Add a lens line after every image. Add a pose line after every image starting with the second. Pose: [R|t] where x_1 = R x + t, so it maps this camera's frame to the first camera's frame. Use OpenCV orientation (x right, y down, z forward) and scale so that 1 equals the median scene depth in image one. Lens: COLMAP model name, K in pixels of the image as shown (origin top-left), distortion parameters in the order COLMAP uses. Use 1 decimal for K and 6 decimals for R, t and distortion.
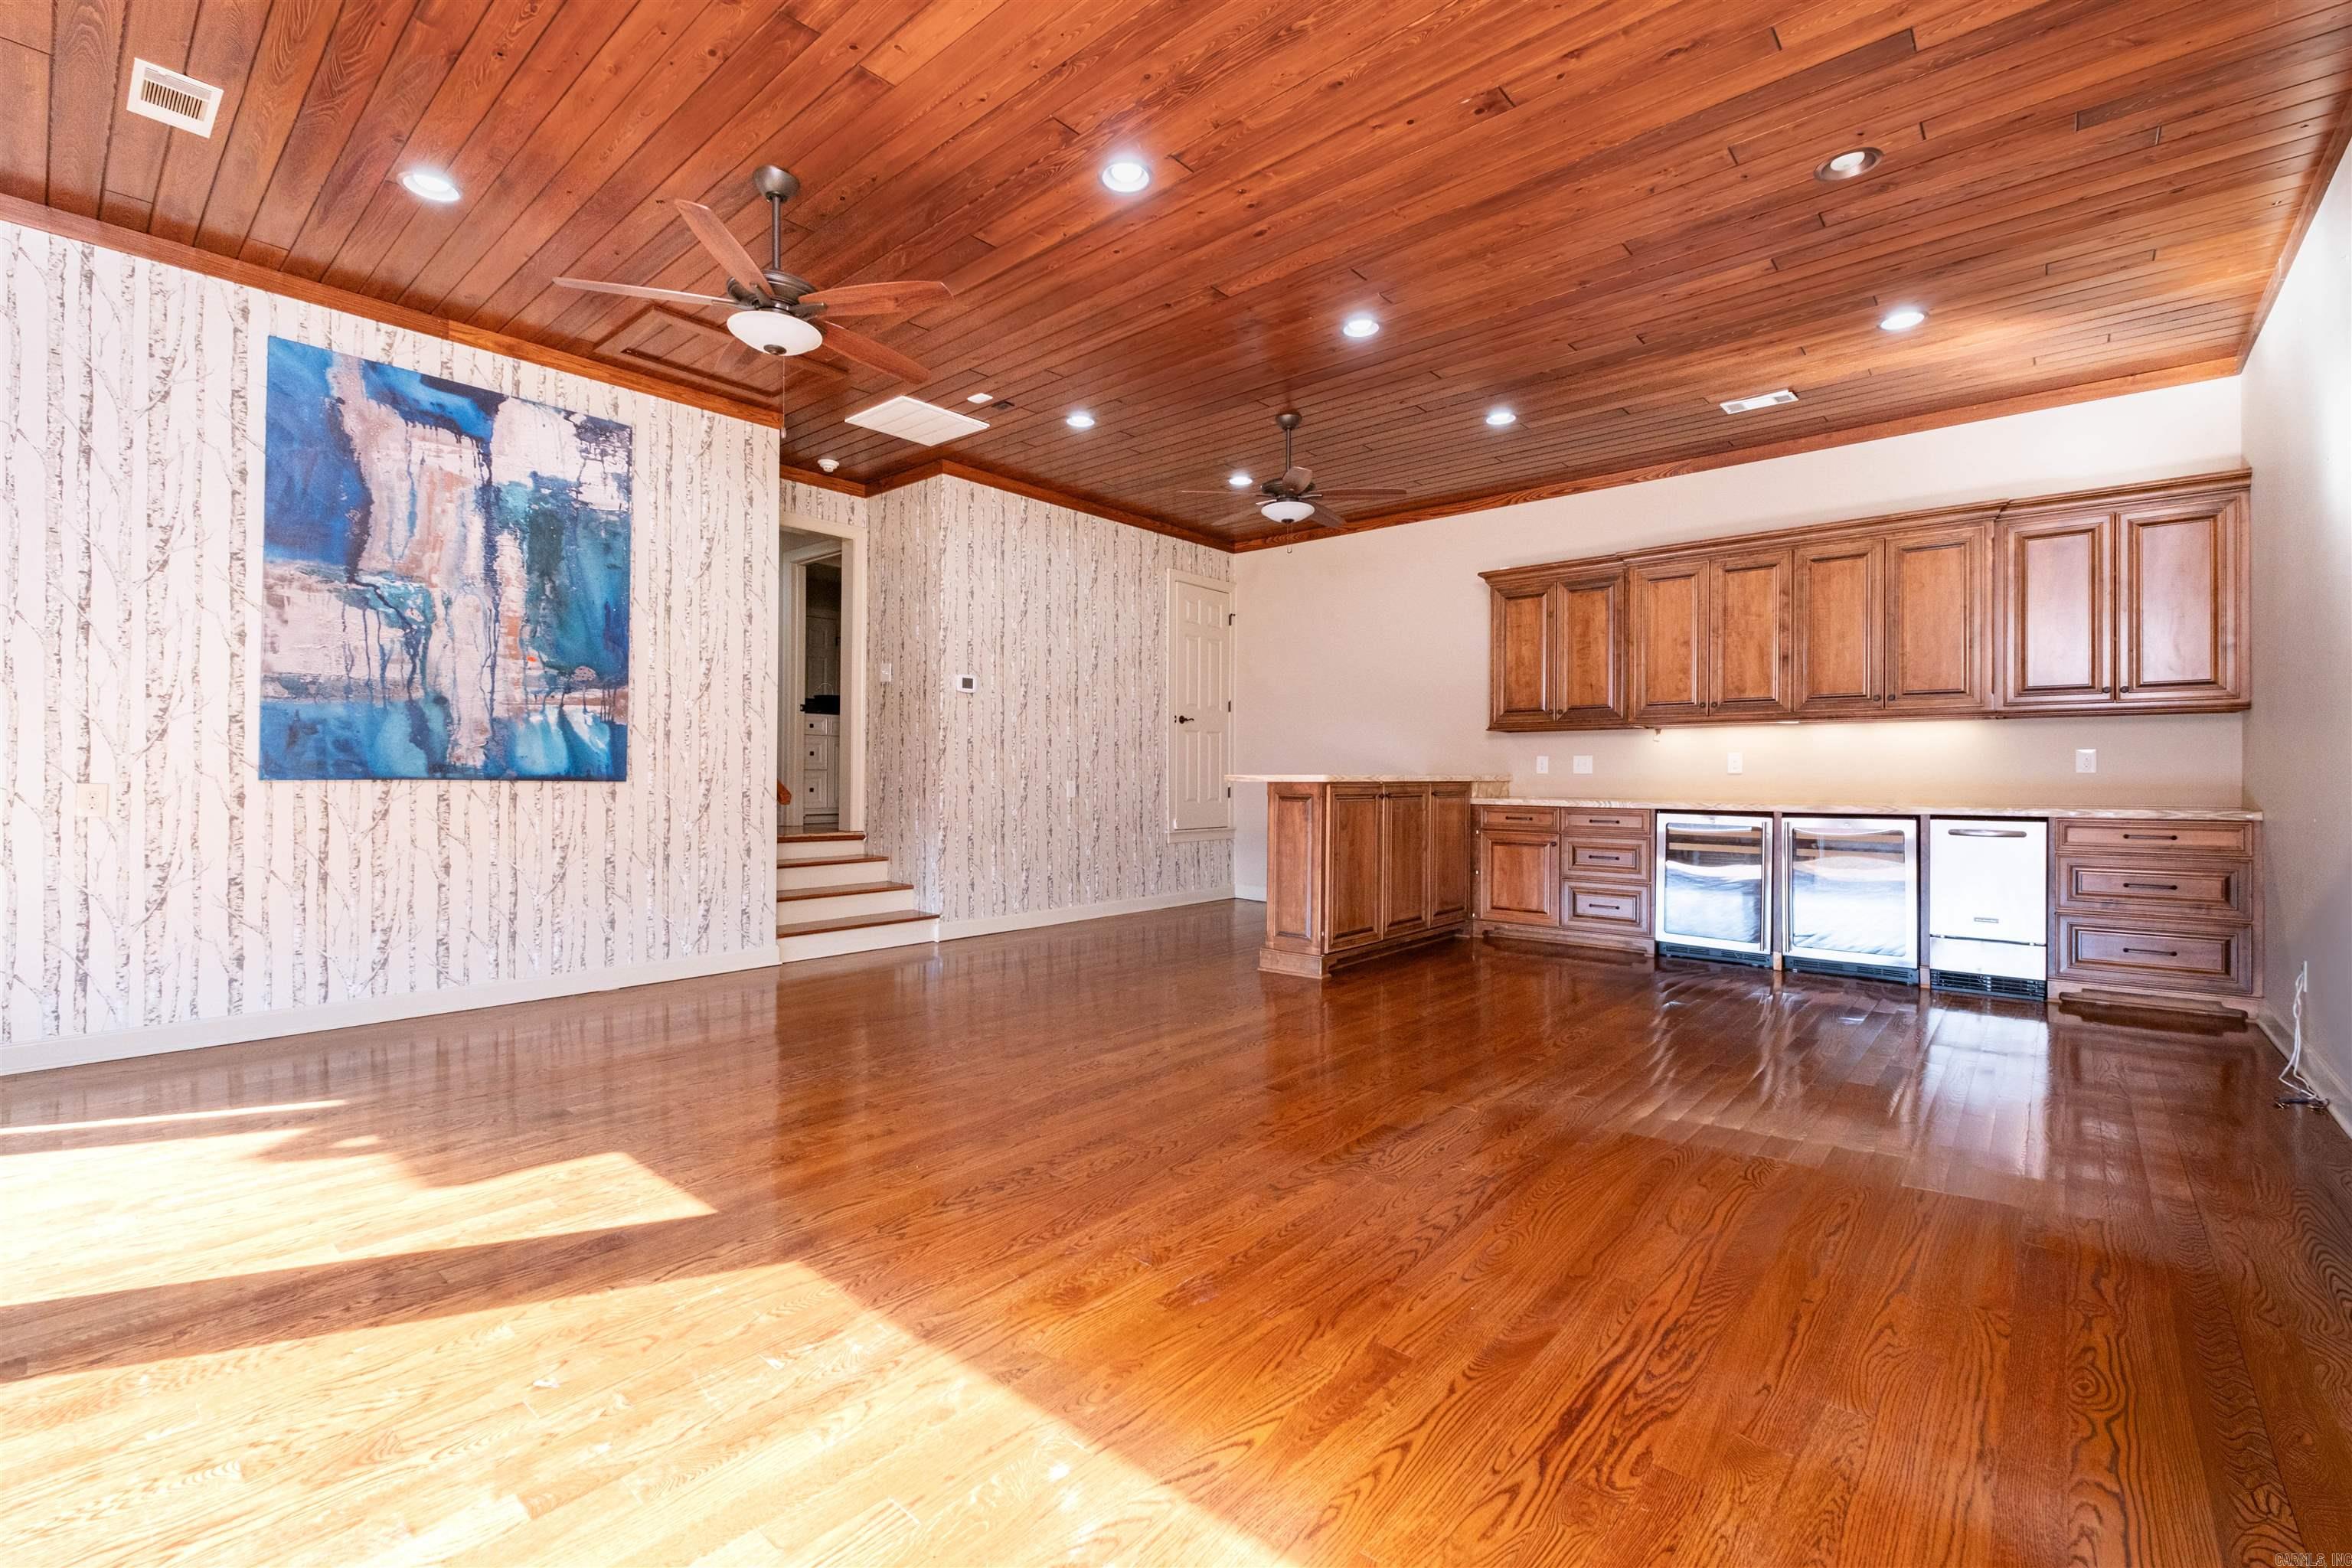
lens RADIAL K [[1010.5, 0, 1170.0], [0, 1010.5, 771.9], [0, 0, 1]] dist [-0.000248, -0.001866]
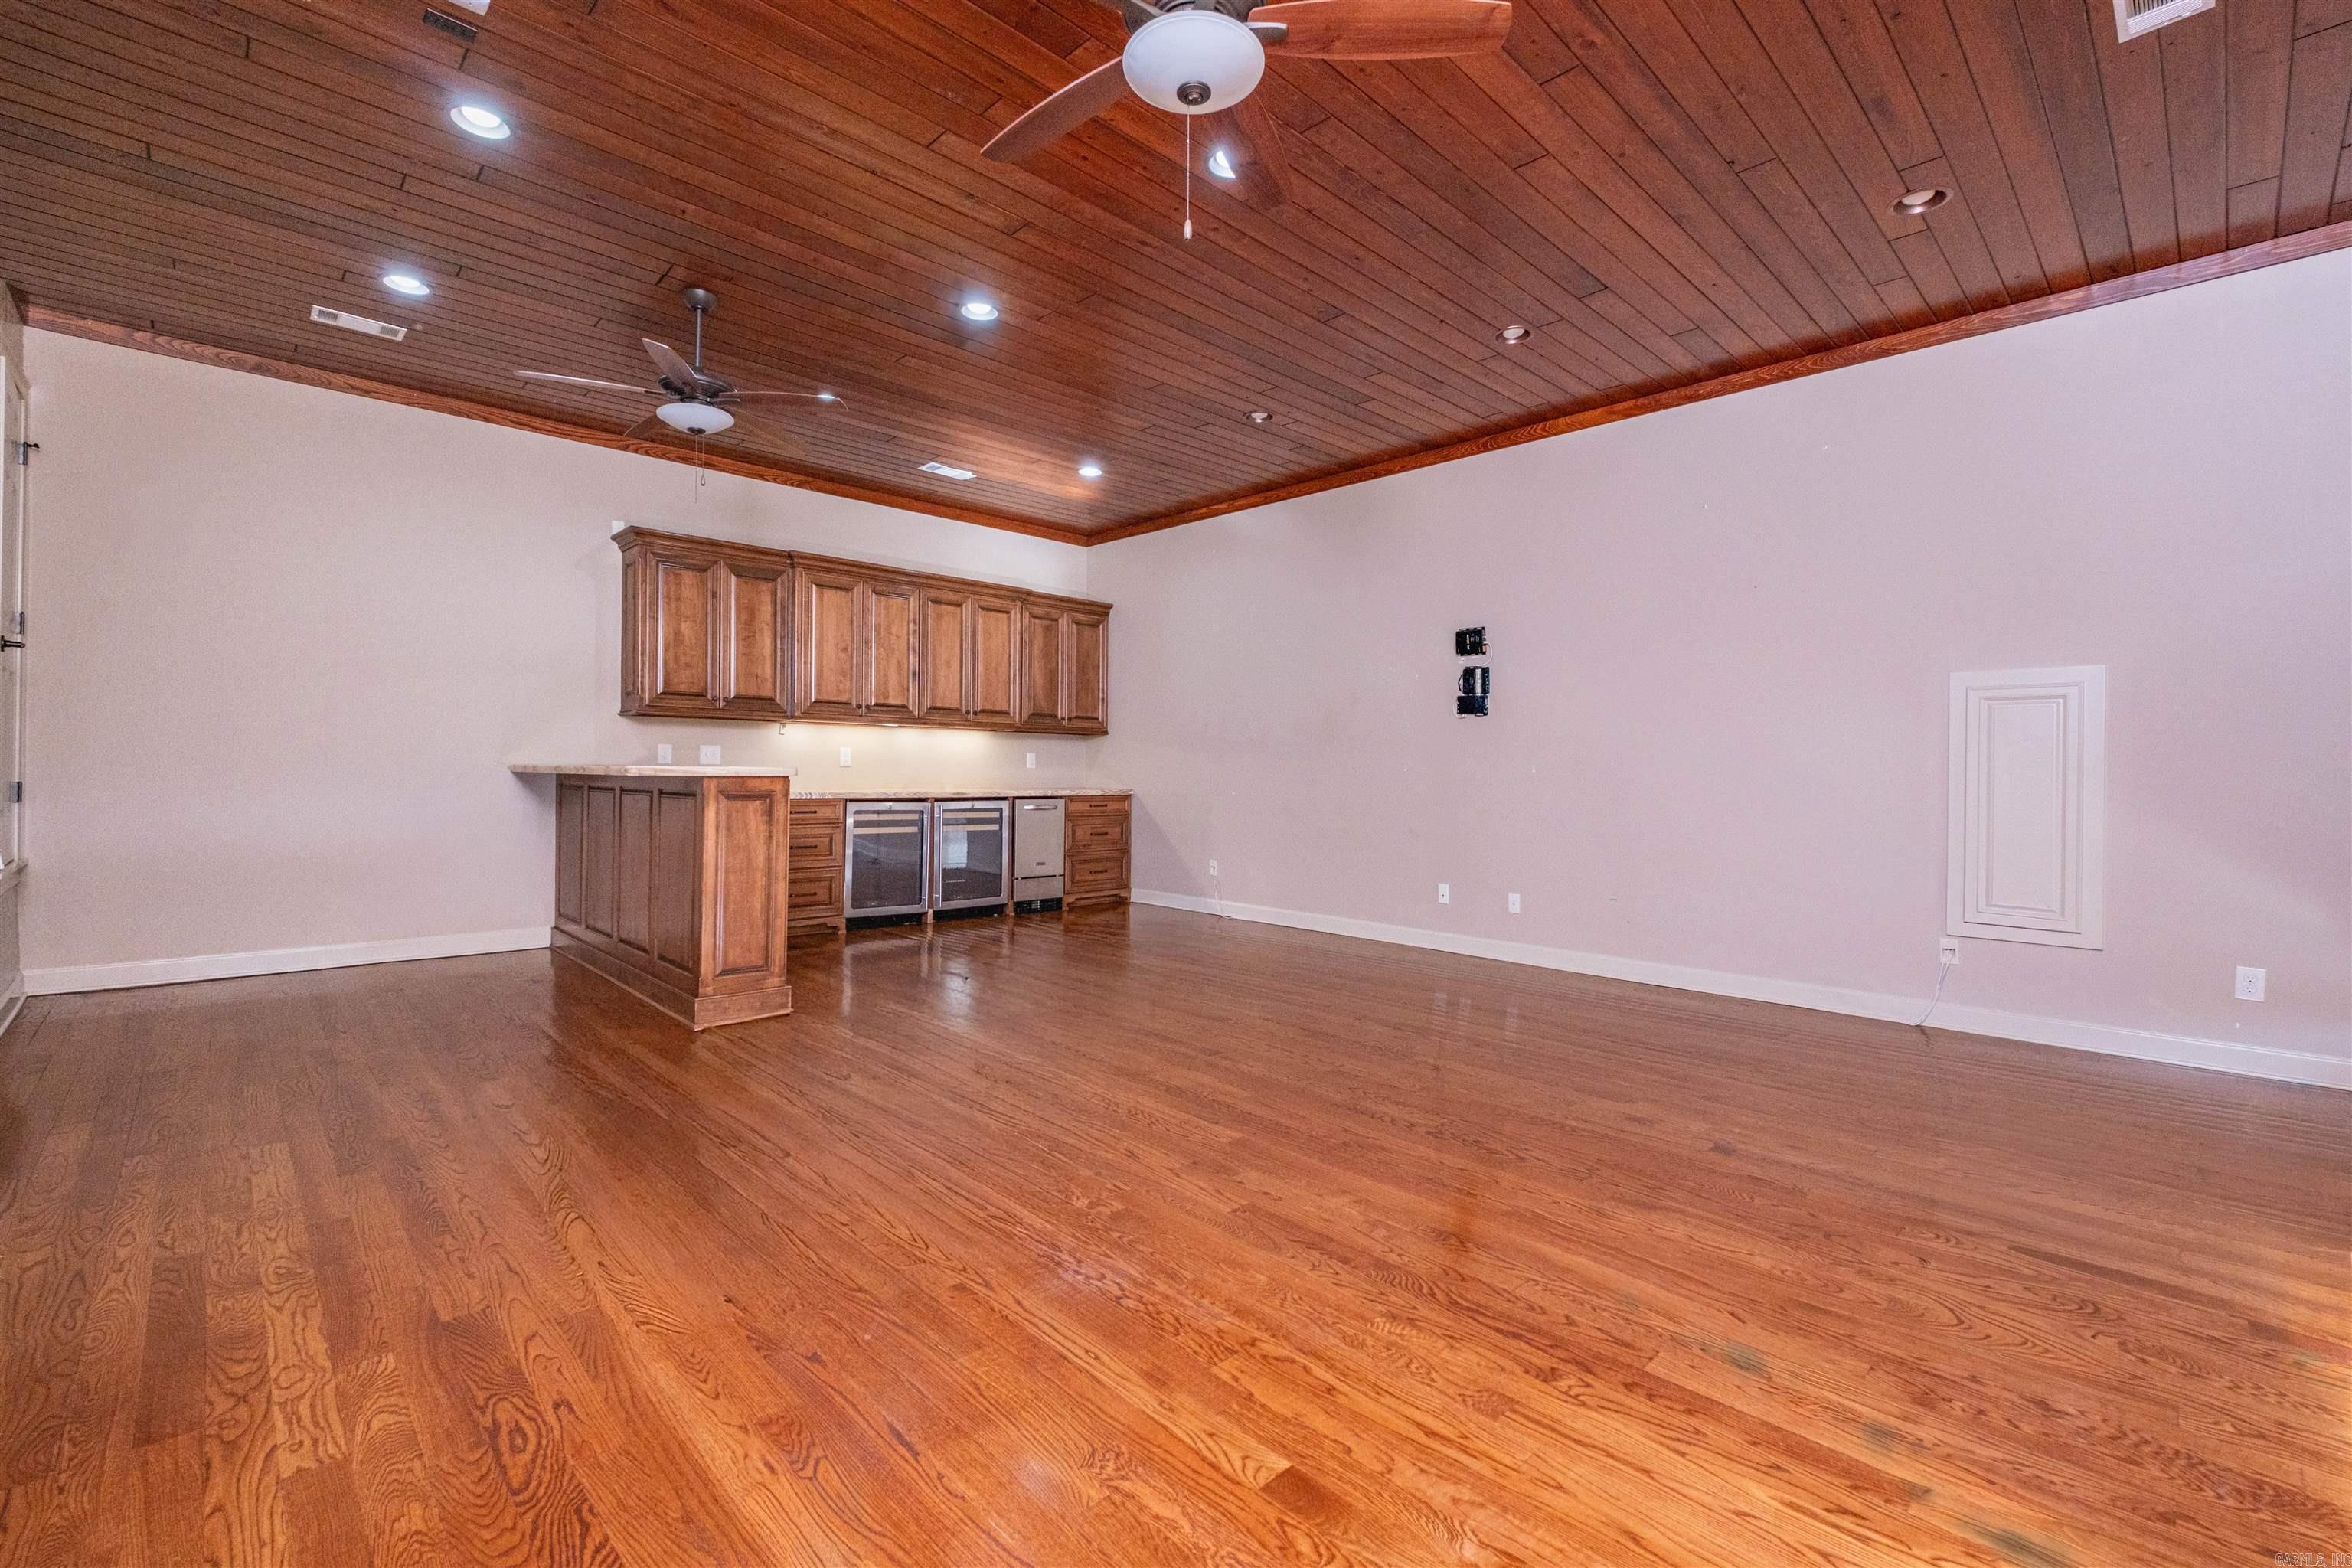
lens RADIAL K [[1010.5, 0, 1169.6], [0, 1010.5, 783.3], [0, 0, 1]] dist [-0.000248, -0.001866]
pose [[0.086321, -0.013034, 0.996182, -0.636931], [-0.017286, 0.999744, 0.014578, -0.001688], [-0.996117, -0.018479, 0.086073, 0.600192]]
